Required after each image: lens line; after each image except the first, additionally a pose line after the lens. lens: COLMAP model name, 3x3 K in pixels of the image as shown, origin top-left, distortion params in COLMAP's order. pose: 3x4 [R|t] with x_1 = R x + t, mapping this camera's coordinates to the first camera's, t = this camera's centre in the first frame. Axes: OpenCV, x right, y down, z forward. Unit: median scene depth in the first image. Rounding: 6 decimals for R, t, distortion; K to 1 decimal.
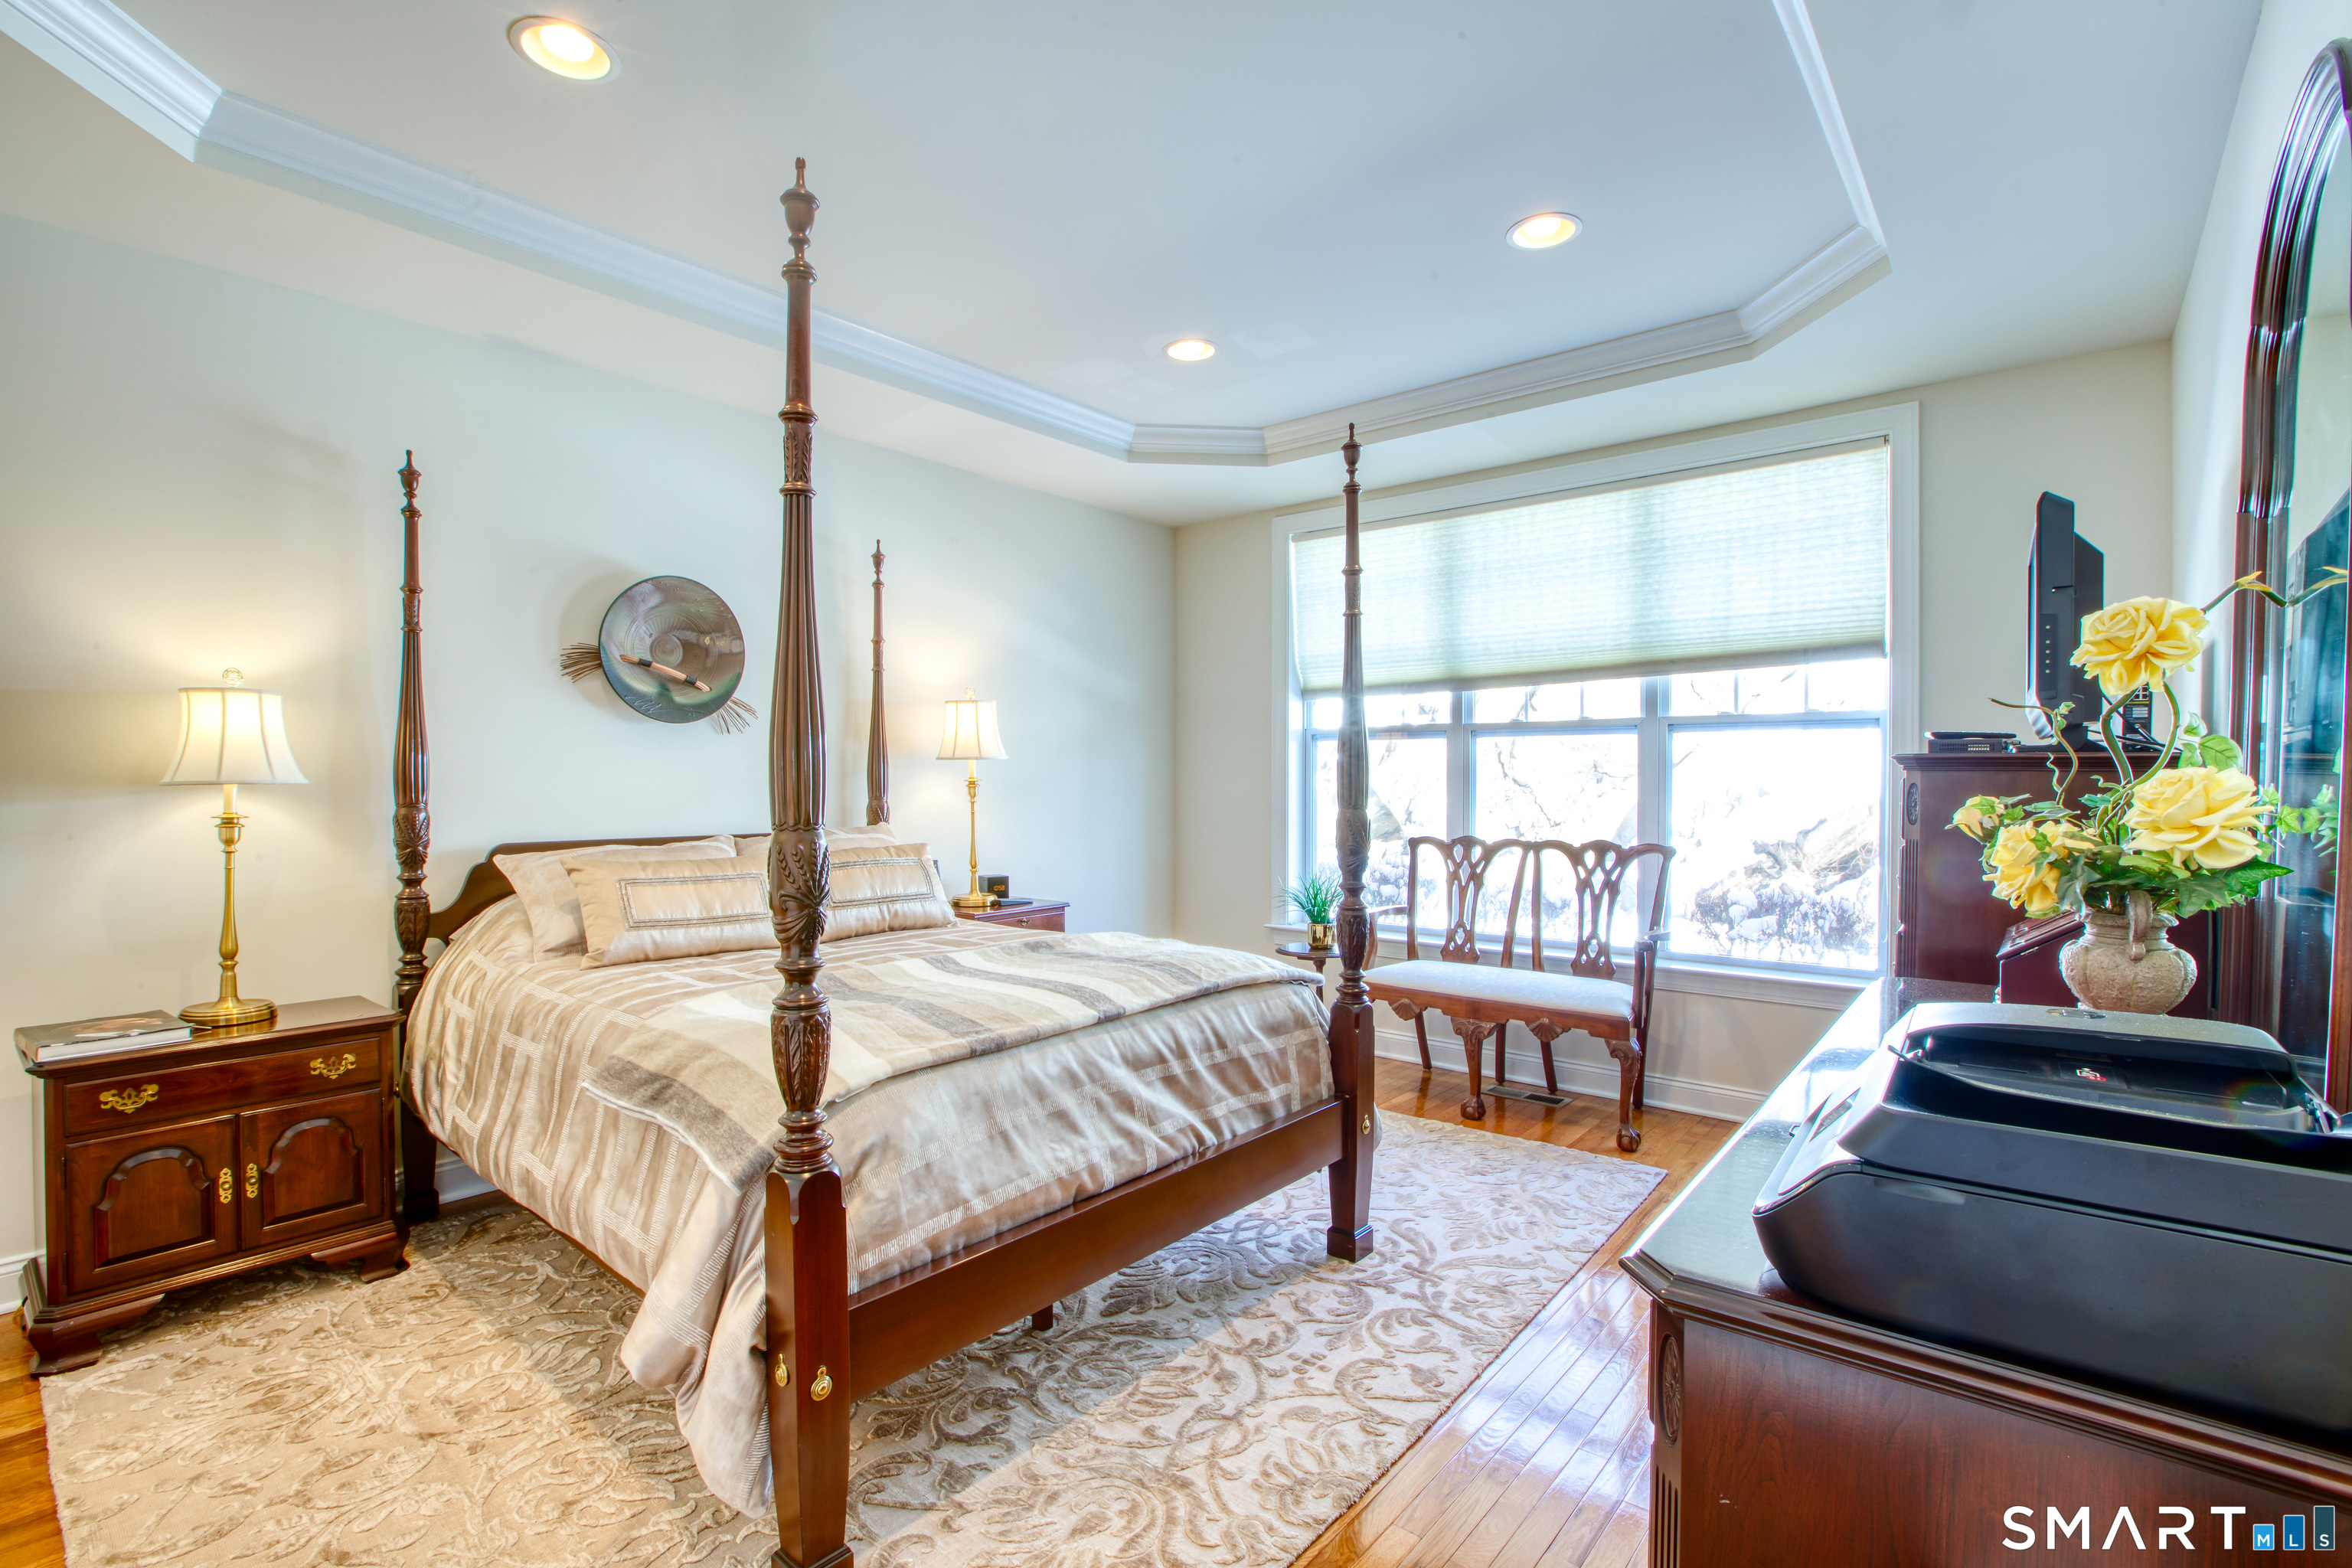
lens RADIAL K [[1061.8, 0, 1170.5], [0, 1061.8, 794.3], [0, 0, 1]] dist [-0.047377, 0.012884]
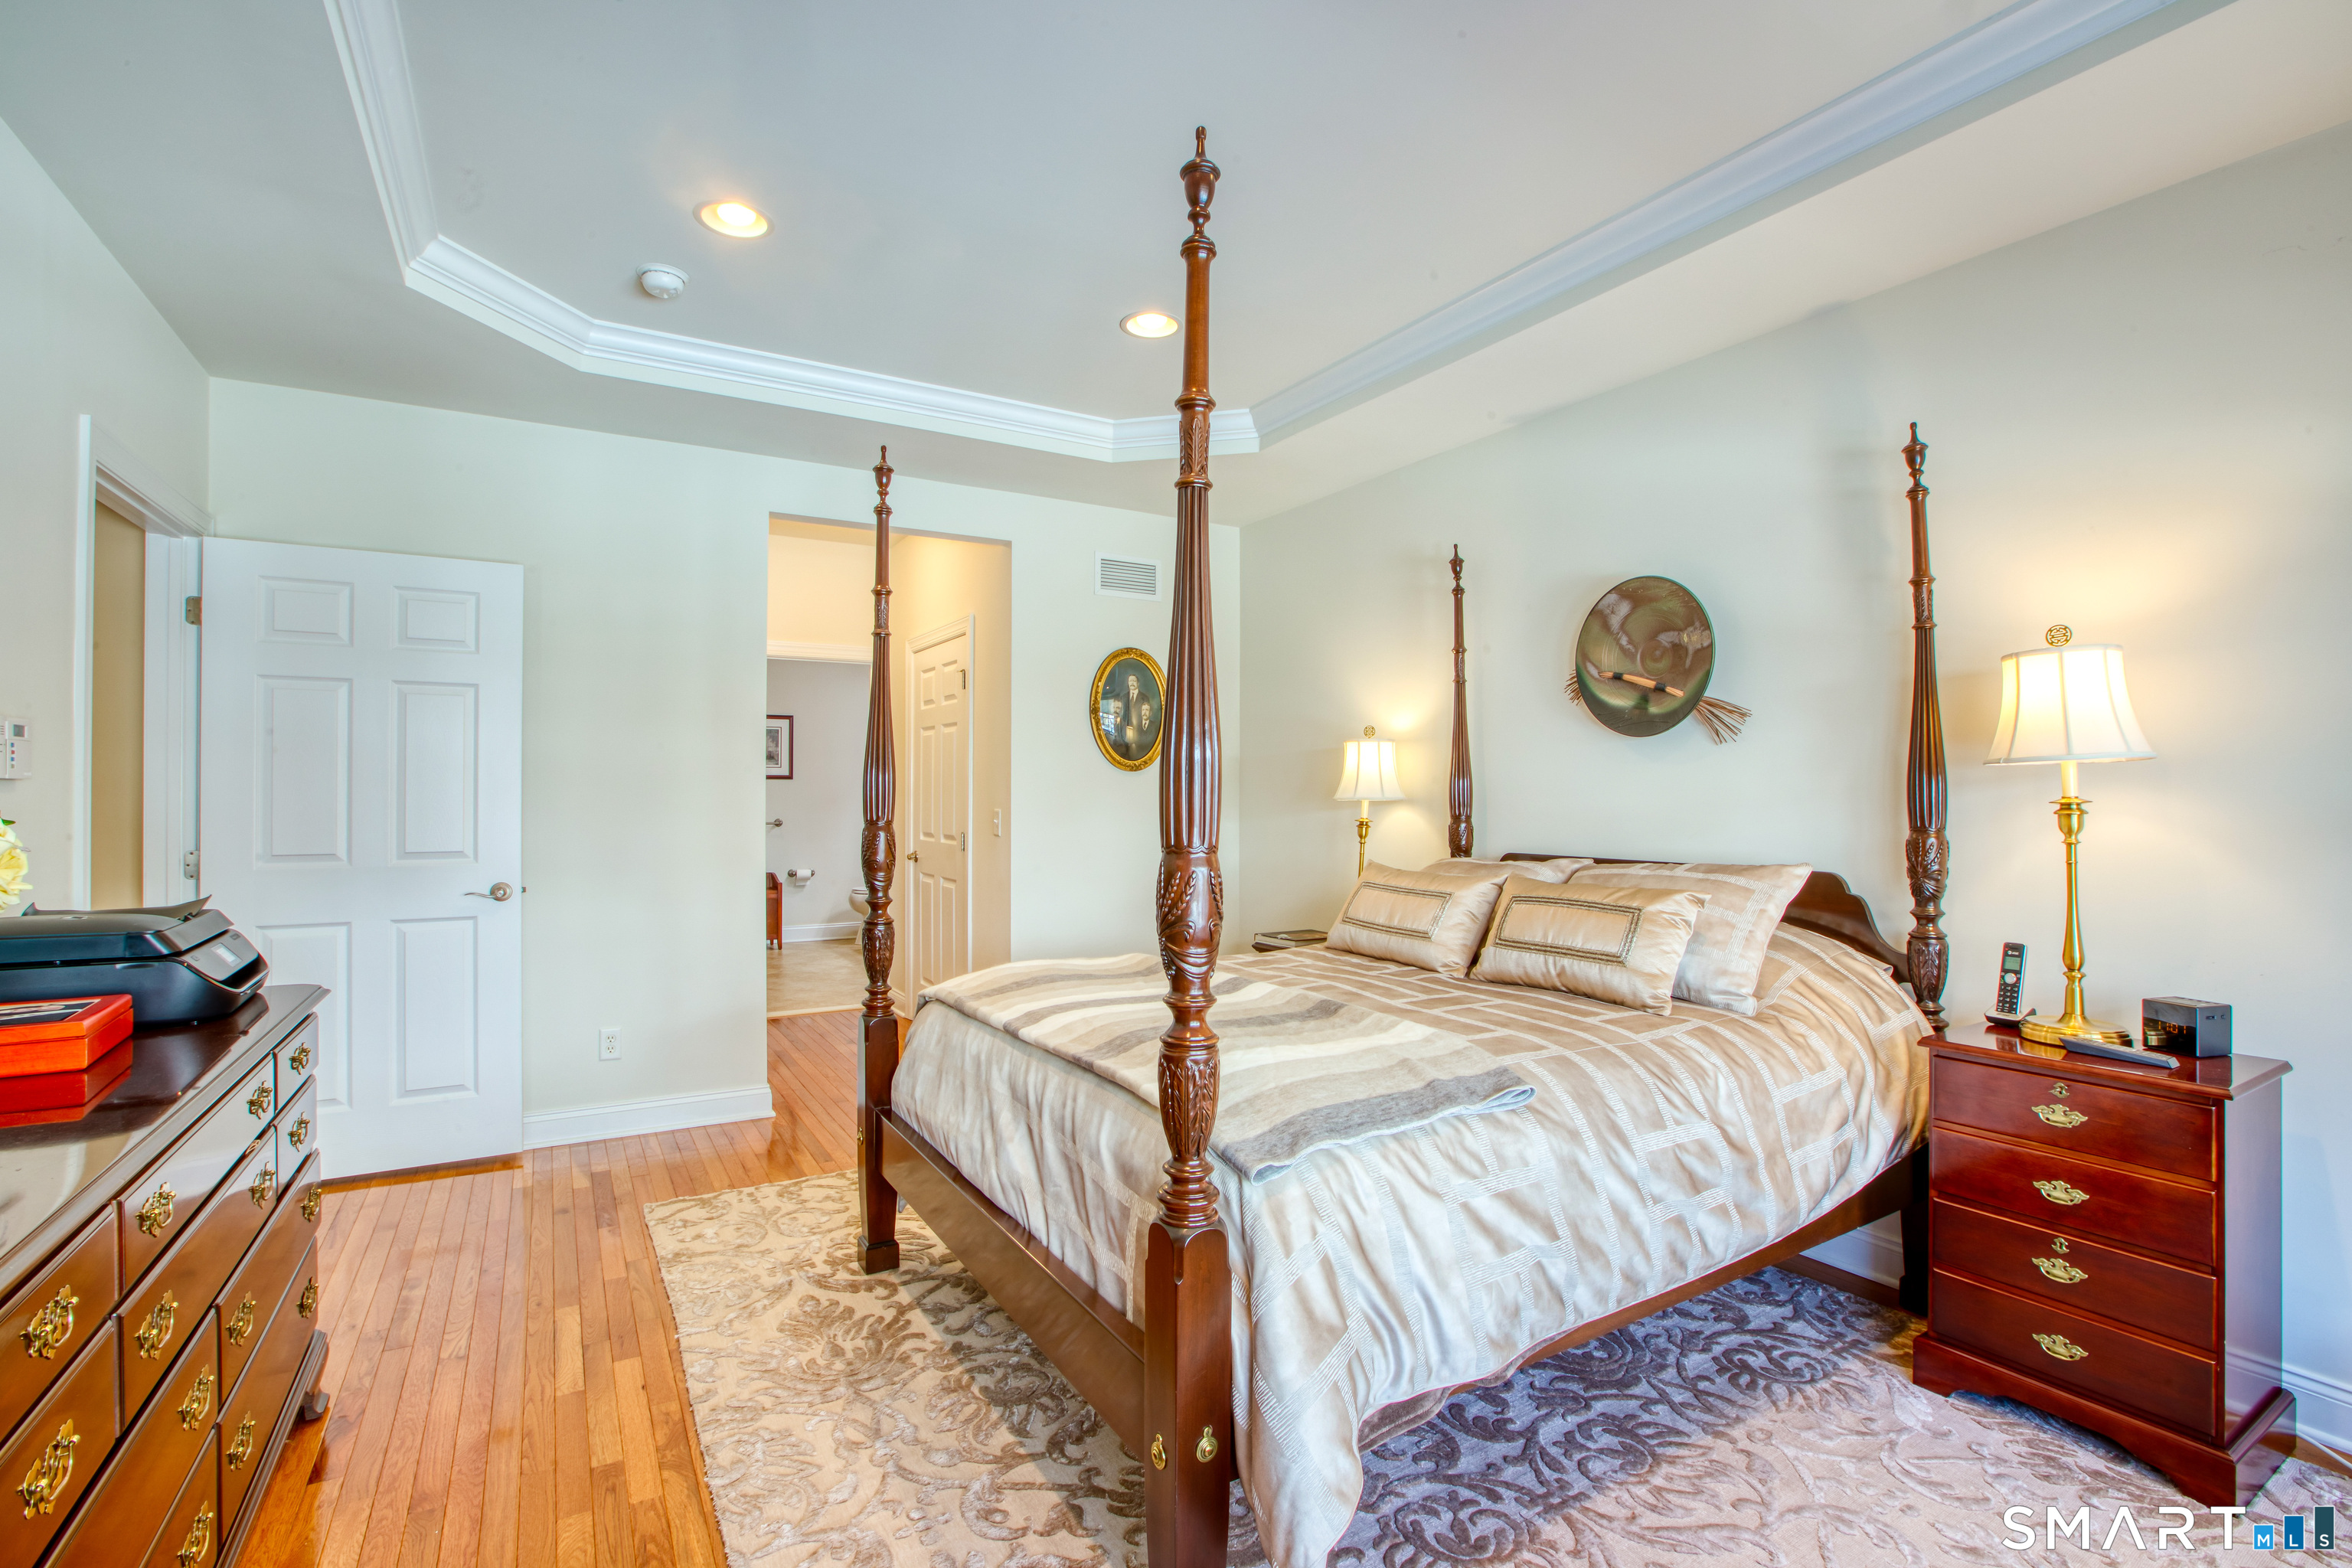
lens RADIAL K [[1061.8, 0, 1169.8], [0, 1061.8, 768.8], [0, 0, 1]] dist [-0.047377, 0.012884]
pose [[-0.323199, -0.021067, -0.946097, 0.540206], [-0.015289, 0.999738, -0.017038, -0.017777], [0.946208, 0.008959, -0.323436, 0.922986]]
